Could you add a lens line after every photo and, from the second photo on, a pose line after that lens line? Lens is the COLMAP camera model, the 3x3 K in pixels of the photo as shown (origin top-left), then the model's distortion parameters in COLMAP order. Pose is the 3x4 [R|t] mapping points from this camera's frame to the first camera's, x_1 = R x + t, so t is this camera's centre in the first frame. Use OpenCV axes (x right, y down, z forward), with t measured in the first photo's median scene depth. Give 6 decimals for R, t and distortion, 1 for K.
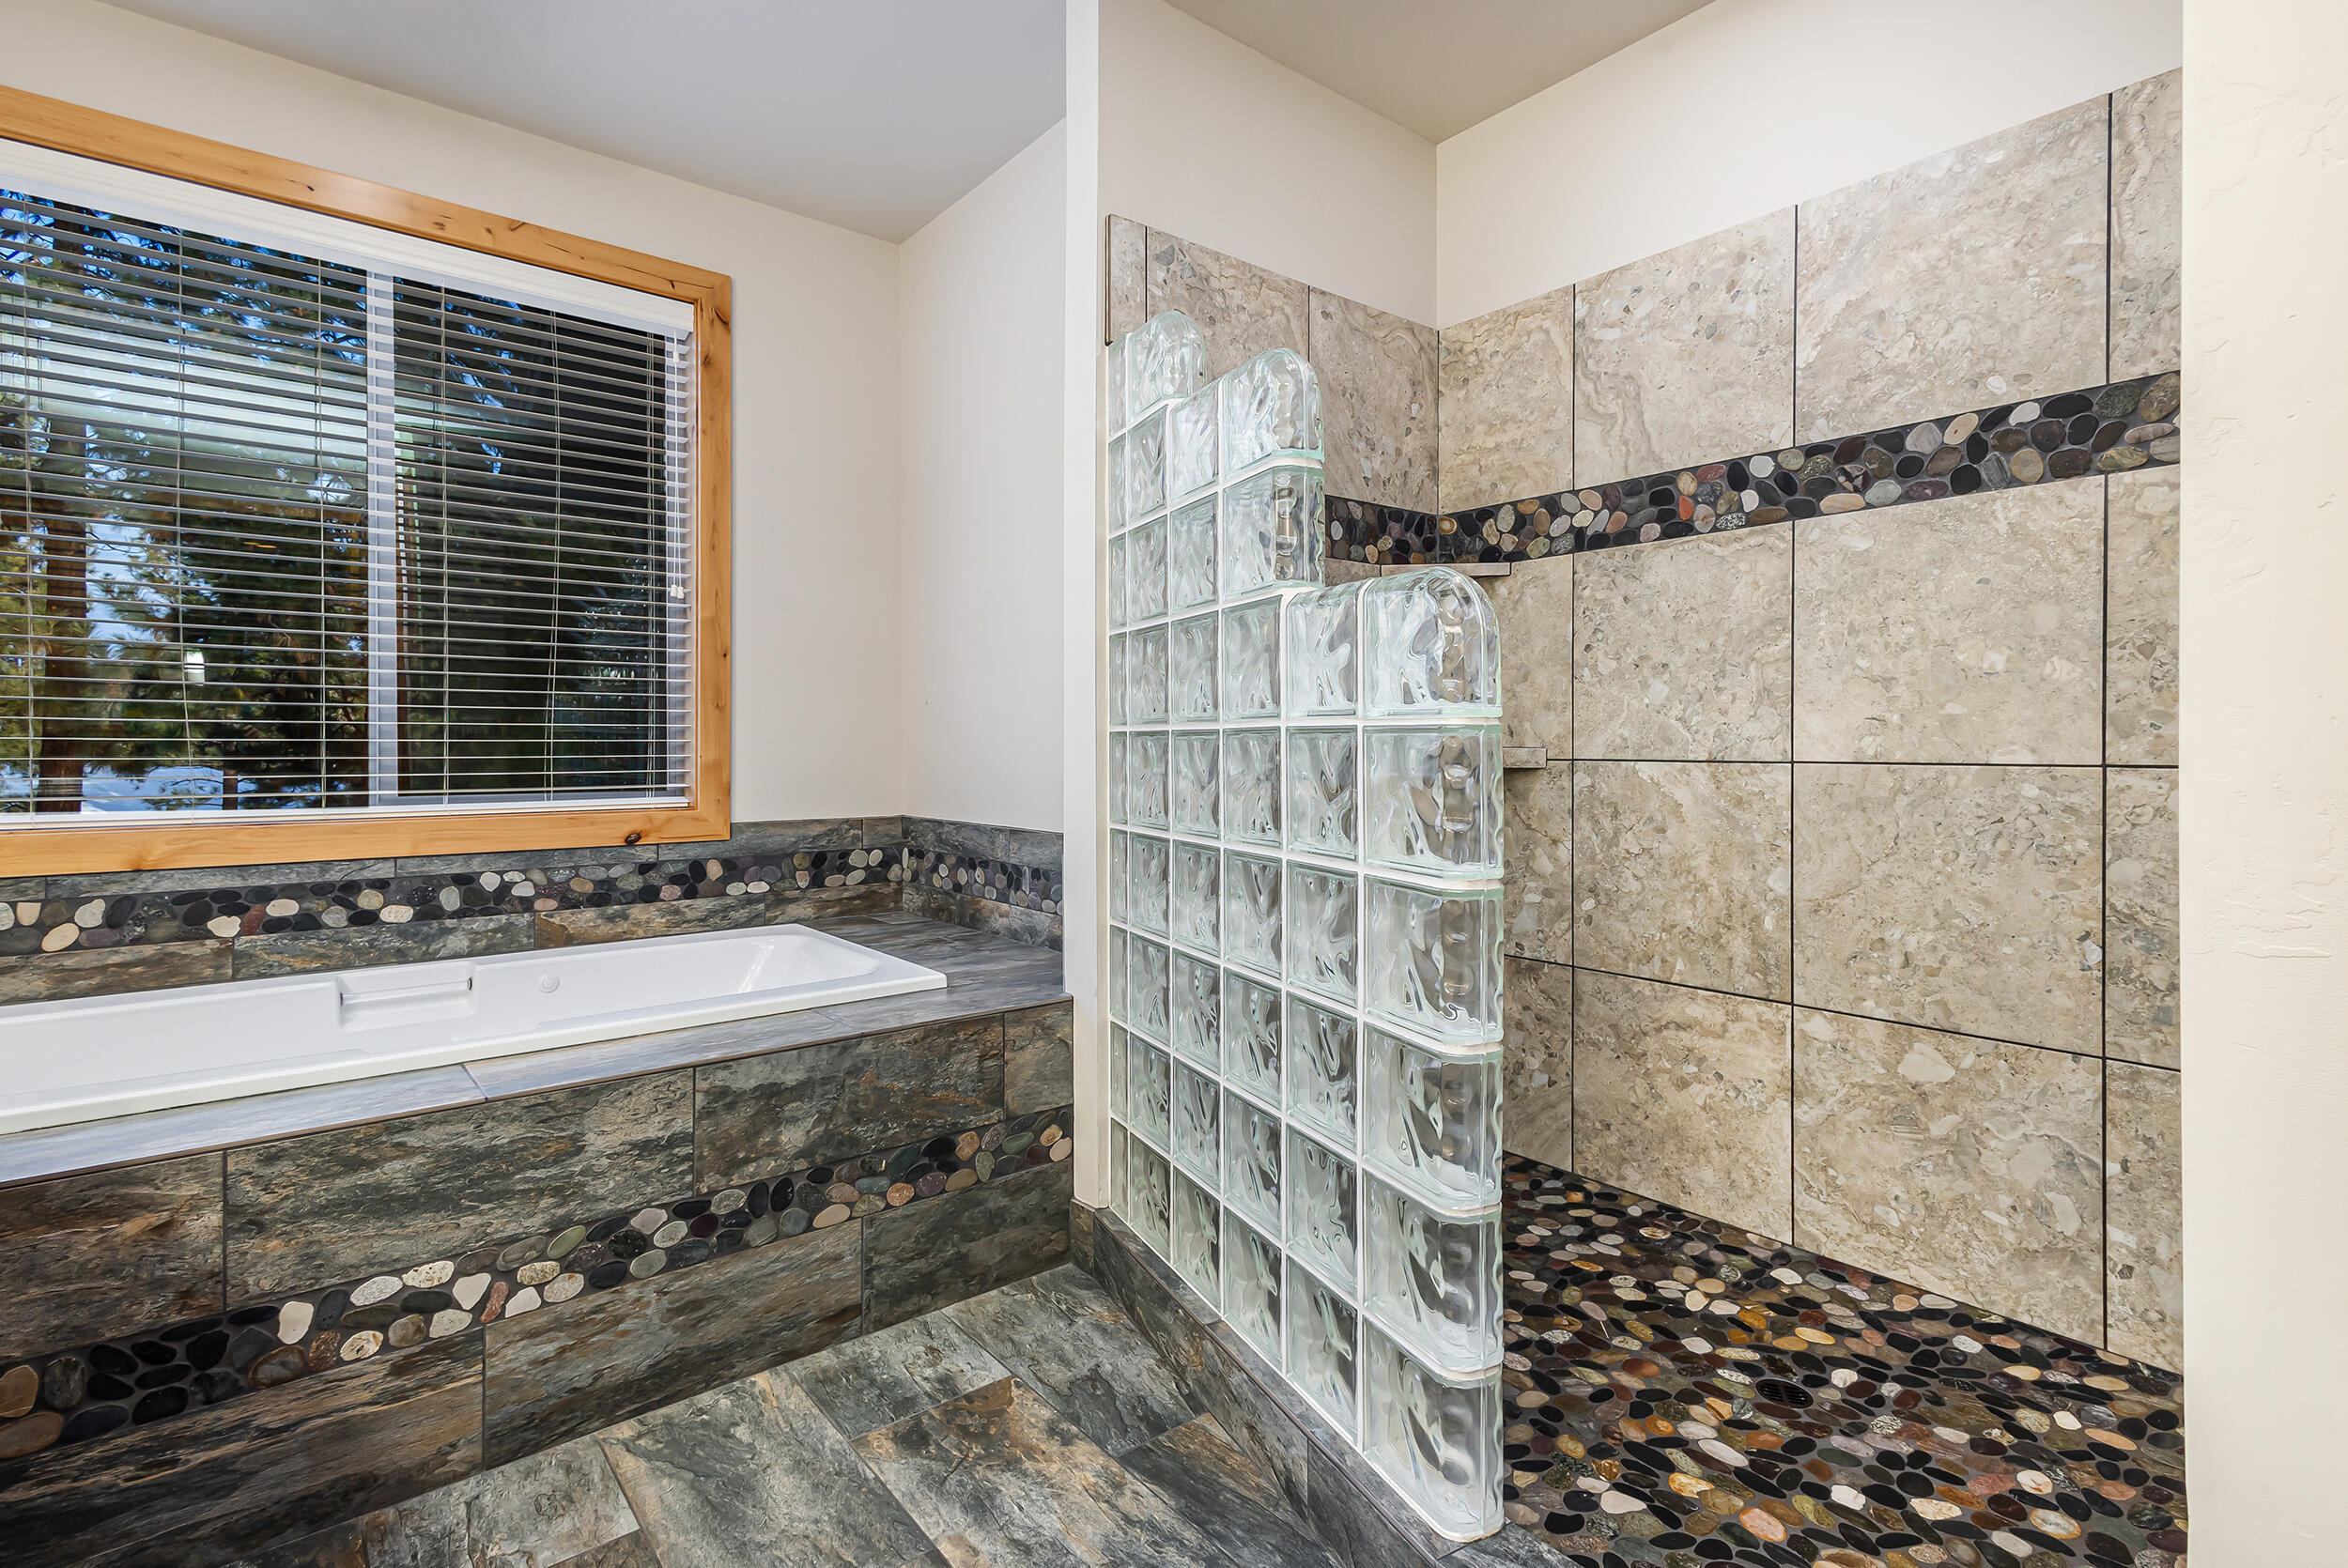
lens RADIAL K [[1136.0, 0, 1171.4], [0, 1136.0, 745.4], [0, 0, 1]] dist [0.018620, -0.000965]
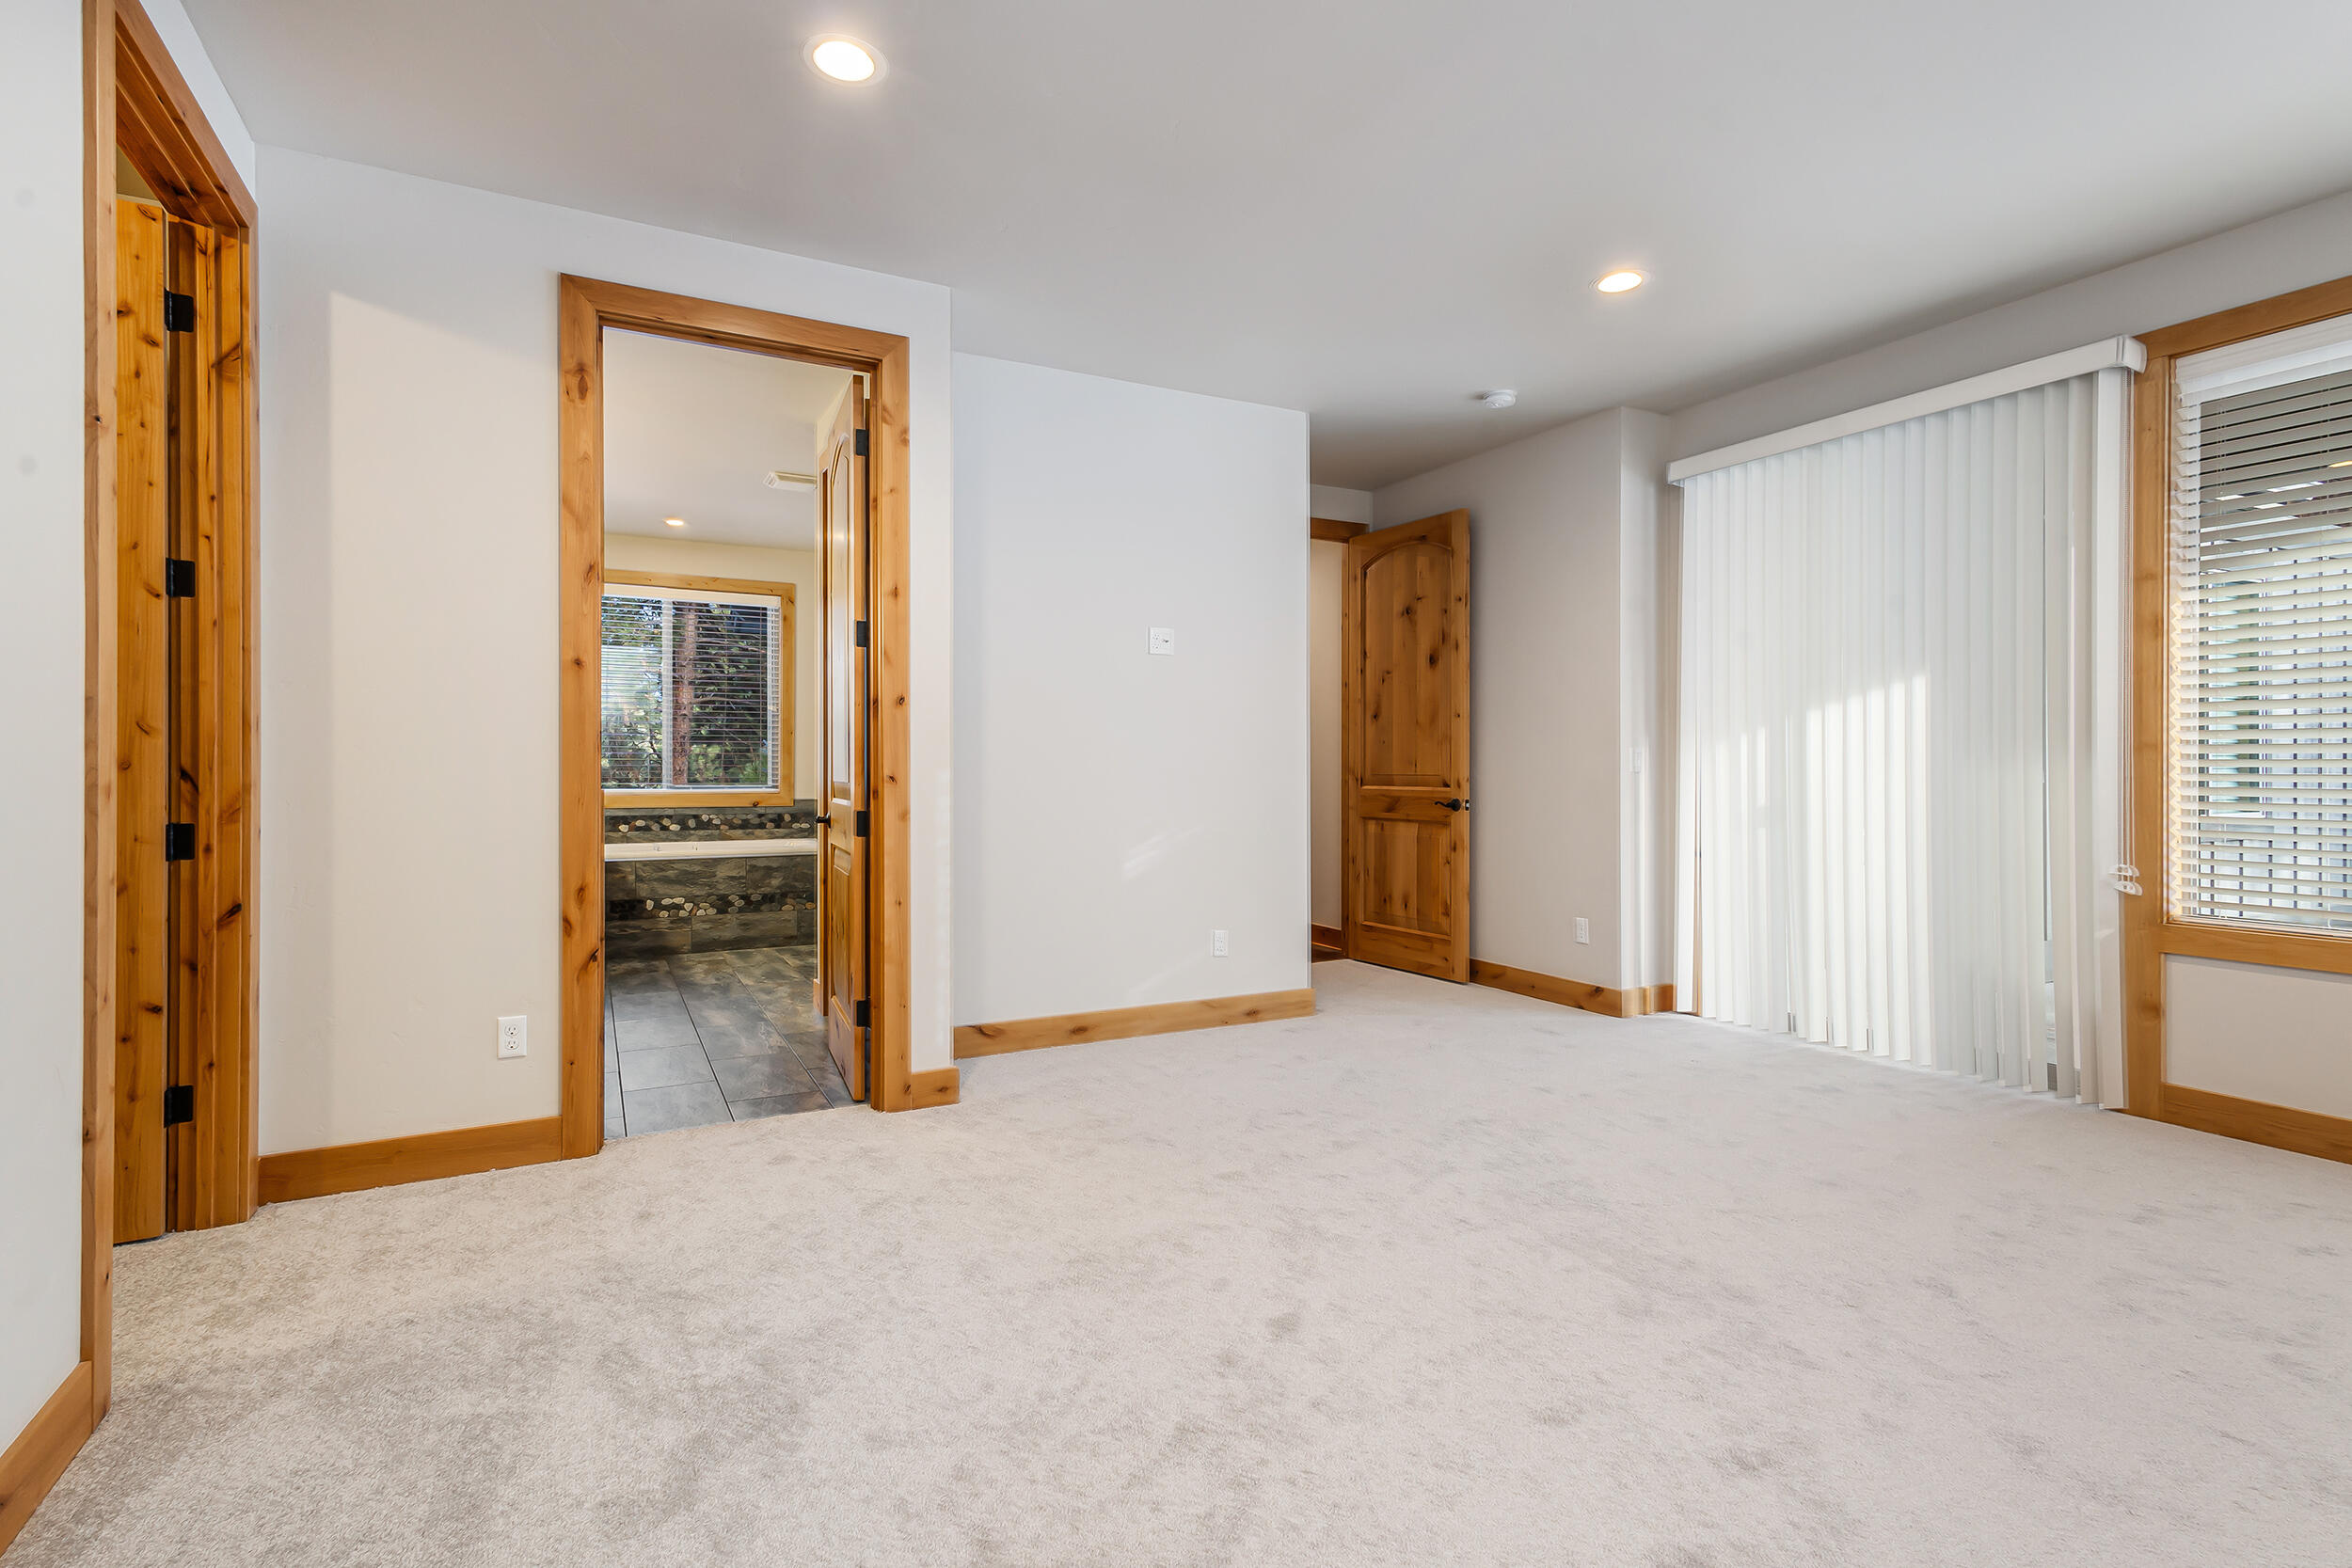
lens RADIAL K [[1139.4, 0, 1183.2], [0, 1139.4, 770.1], [0, 0, 1]] dist [0.013513, -0.000747]
pose [[0.982069, 0.002751, -0.188502, 1.417187], [-0.002849, 0.999996, -0.000244, 0.002327], [0.188501, 0.000777, 0.982073, -1.996414]]
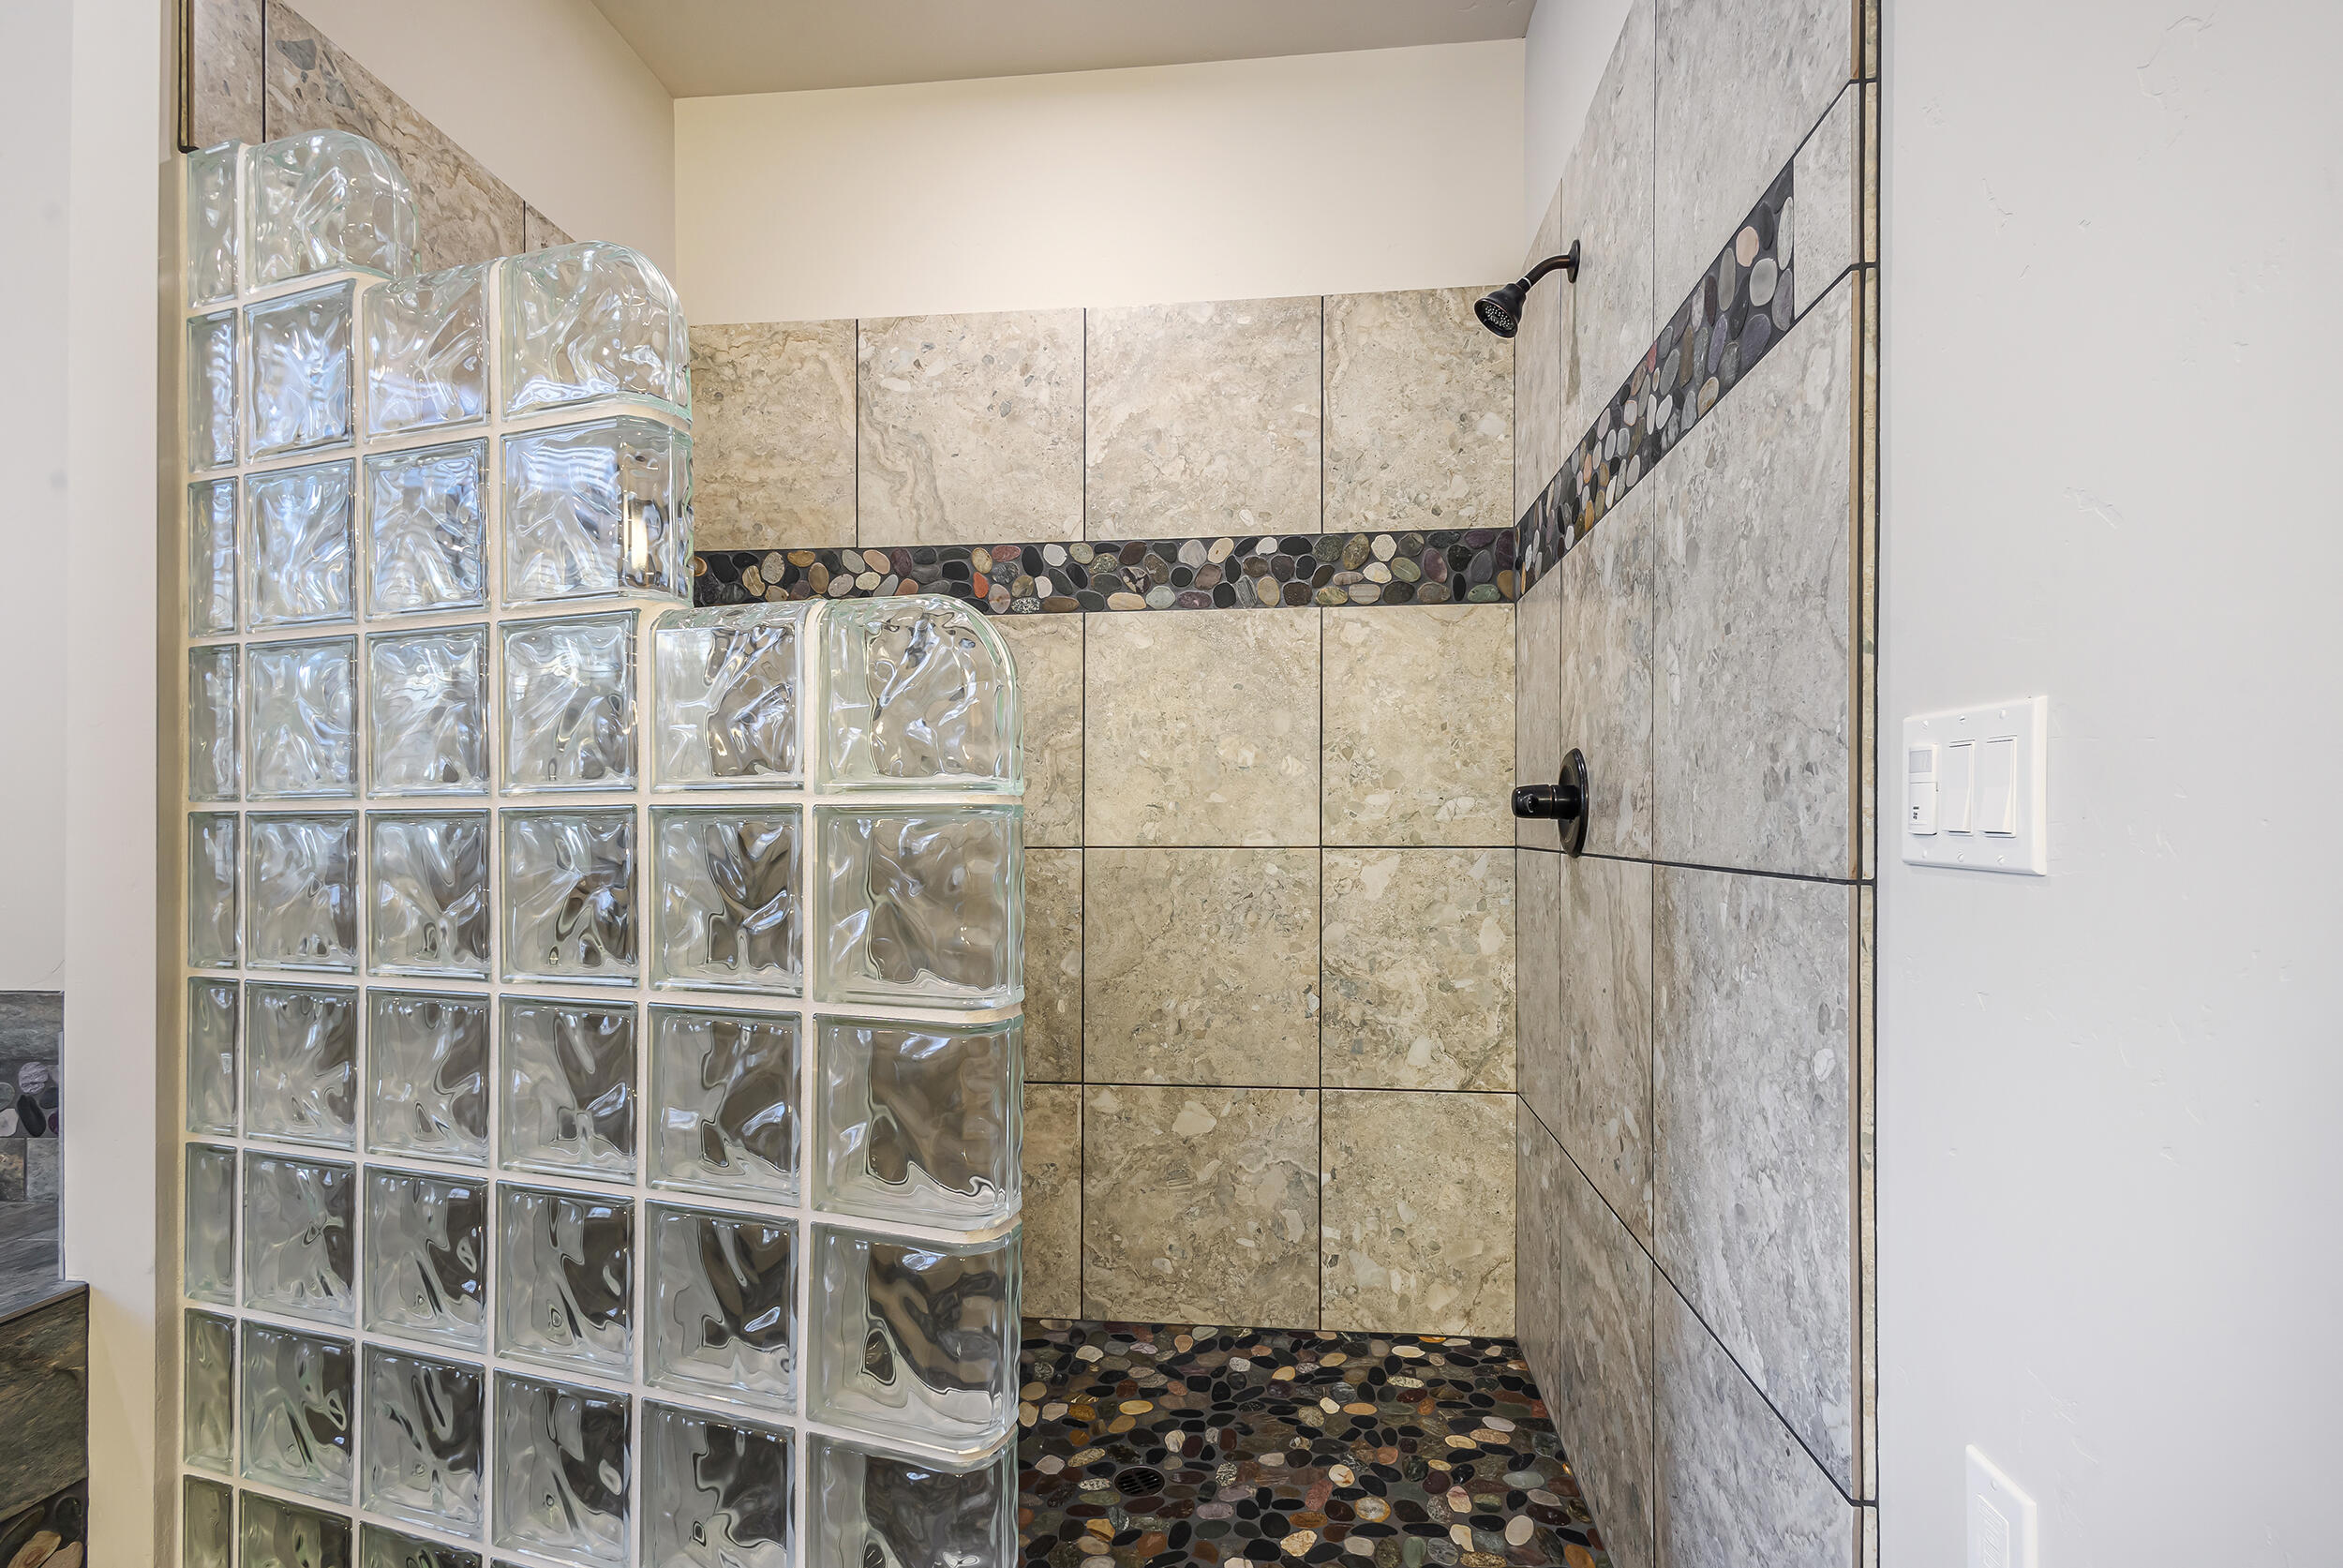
lens RADIAL K [[1114.8, 0, 1176.8], [0, 1114.8, 819.0], [0, 0, 1]] dist [0.013093, -0.000605]
pose [[0.702321, 0.004222, 0.711848, -0.119033], [0.003497, 0.999950, -0.009381, -0.000999], [-0.711852, 0.009078, 0.702271, 0.250631]]
